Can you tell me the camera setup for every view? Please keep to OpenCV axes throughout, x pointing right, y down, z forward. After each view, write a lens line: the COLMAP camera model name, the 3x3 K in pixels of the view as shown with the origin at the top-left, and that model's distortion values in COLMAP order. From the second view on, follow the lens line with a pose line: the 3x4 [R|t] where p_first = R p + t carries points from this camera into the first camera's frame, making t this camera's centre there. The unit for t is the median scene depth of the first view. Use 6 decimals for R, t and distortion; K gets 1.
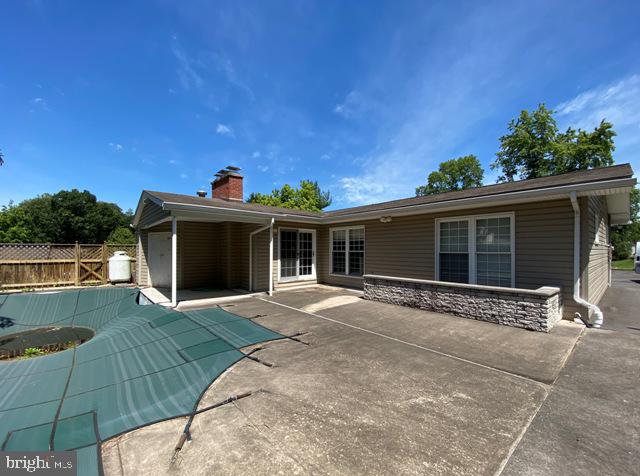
lens RADIAL K [[269.9, 0, 320.0], [0, 269.9, 238.0], [0, 0, 1]] dist [0.001072, -0.010946]
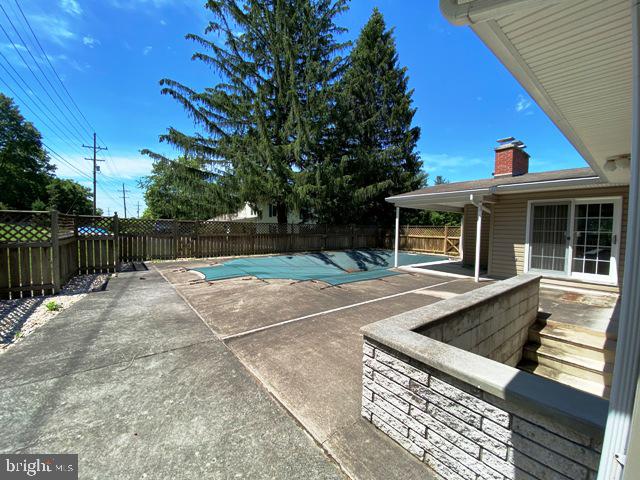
lens RADIAL K [[257.9, 0, 319.4], [0, 257.9, 238.3], [0, 0, 1]] dist [0.031435, -0.026353]
pose [[-0.044920, 0.040358, -0.998175, 1.410397], [0.024475, 0.998928, 0.039287, 0.050544], [0.998691, -0.022666, -0.045860, 1.068195]]
